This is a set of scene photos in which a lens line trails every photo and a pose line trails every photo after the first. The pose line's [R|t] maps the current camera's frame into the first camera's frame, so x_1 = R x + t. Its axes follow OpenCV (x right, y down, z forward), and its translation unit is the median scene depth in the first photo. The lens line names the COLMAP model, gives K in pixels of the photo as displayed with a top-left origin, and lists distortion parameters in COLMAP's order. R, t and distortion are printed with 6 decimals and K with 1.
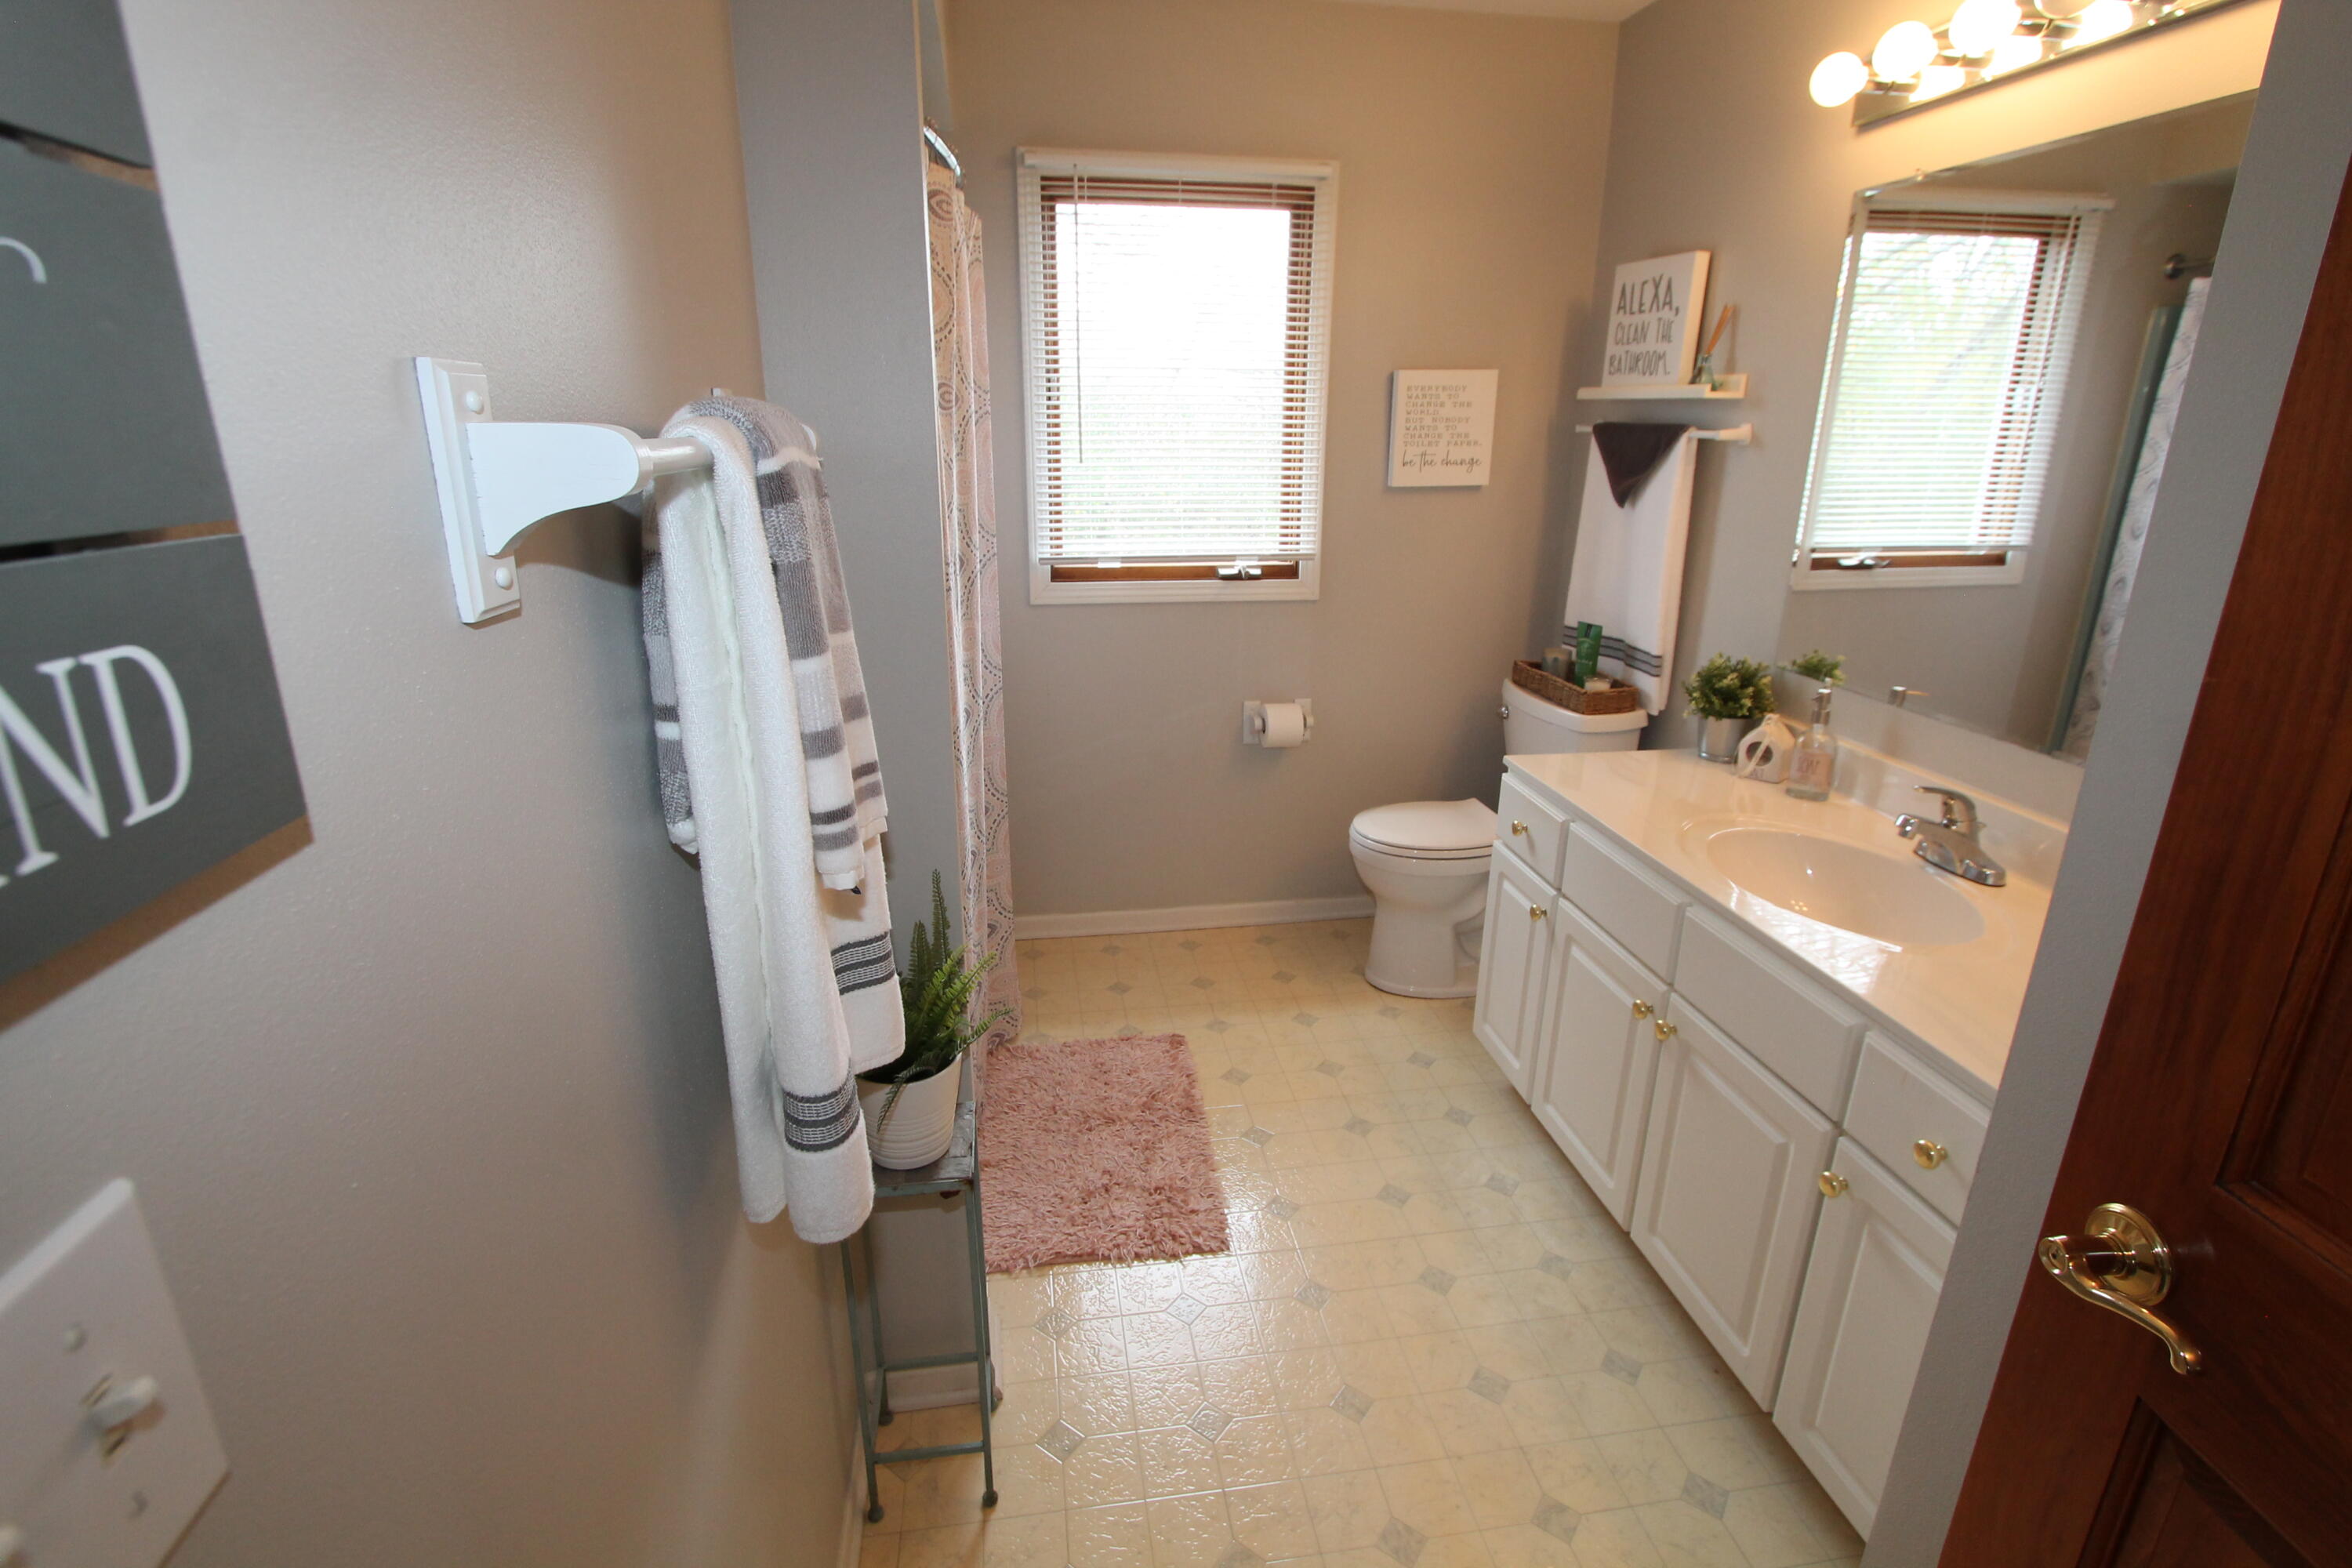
lens RADIAL K [[1100.7, 0, 1177.9], [0, 1100.7, 779.9], [0, 0, 1]] dist [-0.019487, 0.002624]
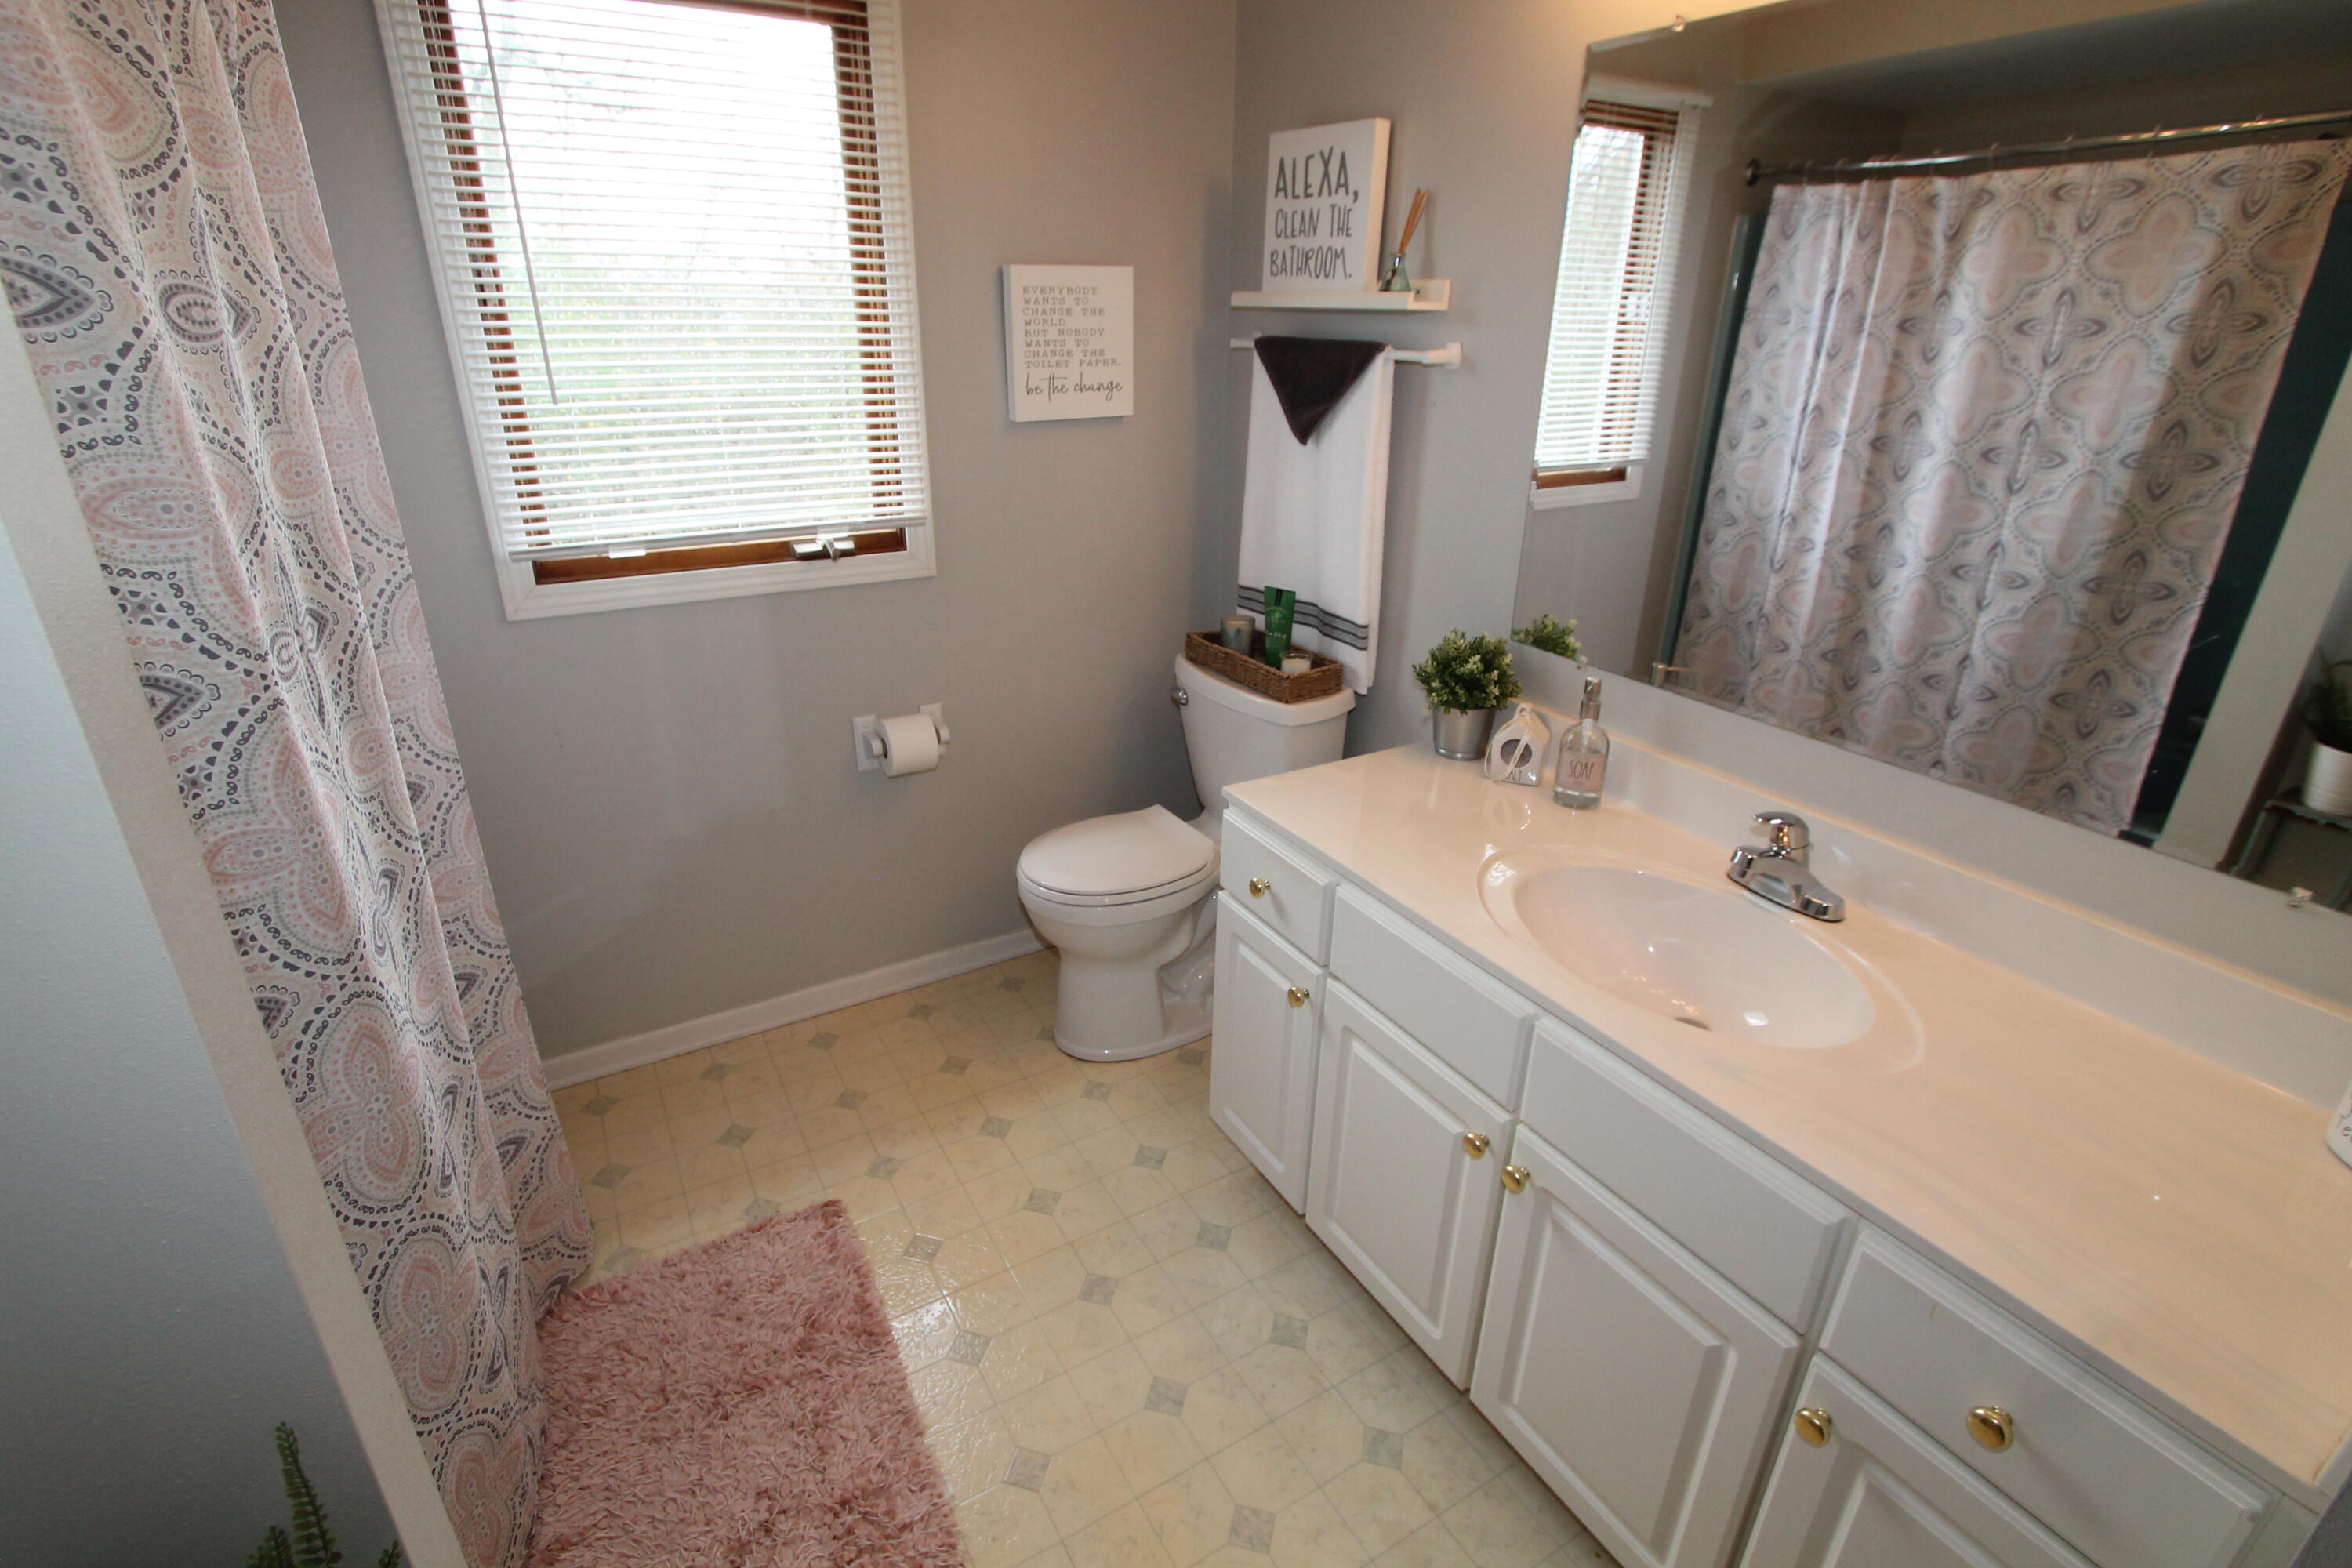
lens RADIAL K [[1100.7, 0, 1175.5], [0, 1100.7, 778.0], [0, 0, 1]] dist [-0.019487, 0.002624]
pose [[0.928643, -0.137929, 0.344381, 0.000747], [0.108279, 0.988666, 0.103995, -0.099010], [-0.354822, -0.059285, 0.933052, 0.257590]]
